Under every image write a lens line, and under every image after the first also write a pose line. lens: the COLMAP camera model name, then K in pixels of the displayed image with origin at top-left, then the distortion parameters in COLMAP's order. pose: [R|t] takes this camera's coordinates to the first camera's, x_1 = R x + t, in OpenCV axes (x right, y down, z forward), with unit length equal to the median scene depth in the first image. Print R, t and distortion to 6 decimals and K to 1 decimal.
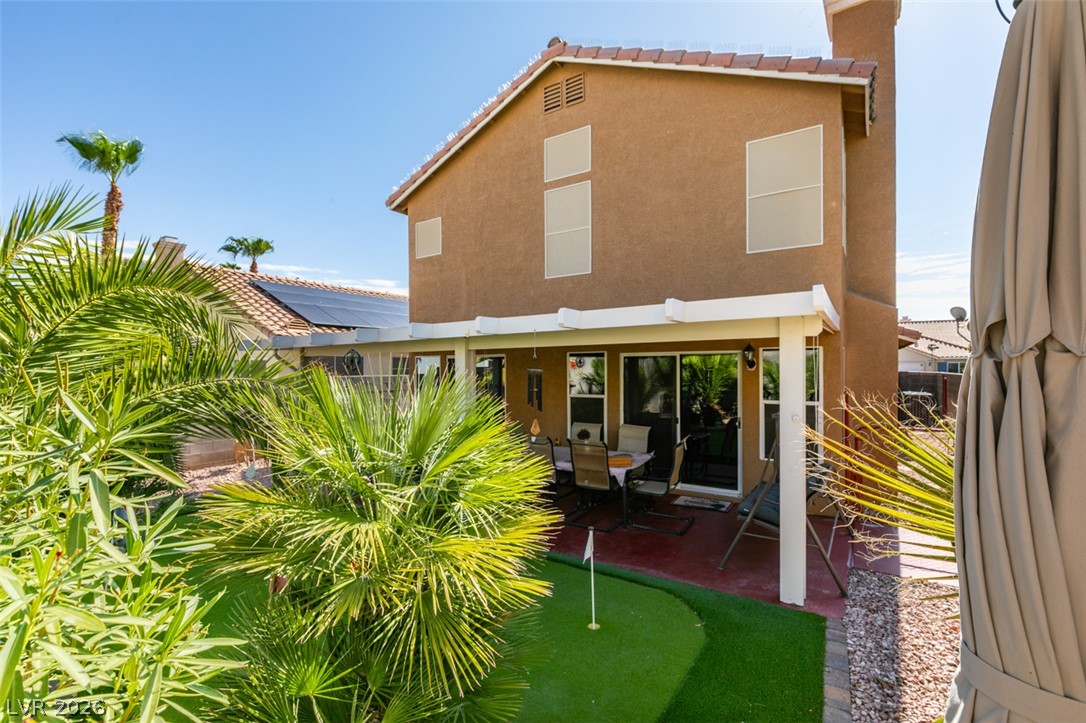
lens RADIAL K [[479.1, 0, 537.5], [0, 479.1, 366.0], [0, 0, 1]] dist [-0.000393, -0.000298]
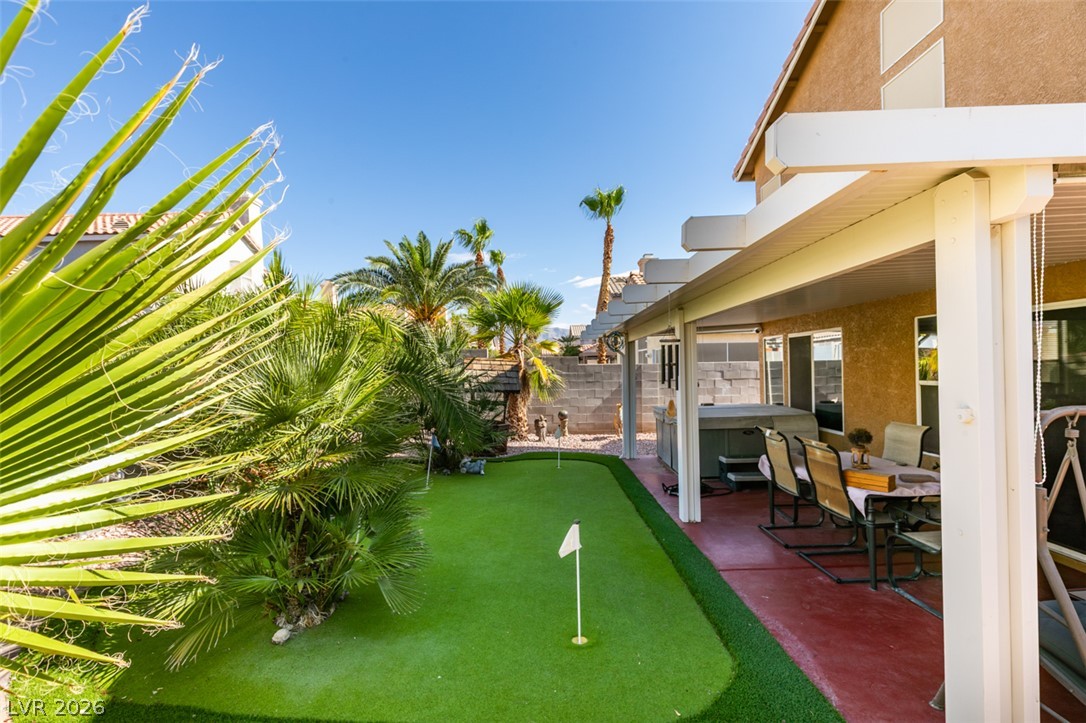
lens RADIAL K [[479.1, 0, 539.1], [0, 479.1, 364.6], [0, 0, 1]] dist [-0.000393, -0.000298]
pose [[0.553957, -0.006247, -0.832522, 0.294476], [0.014962, 0.999885, 0.002452, 0.024976], [0.832411, -0.013814, 0.553987, 0.186352]]
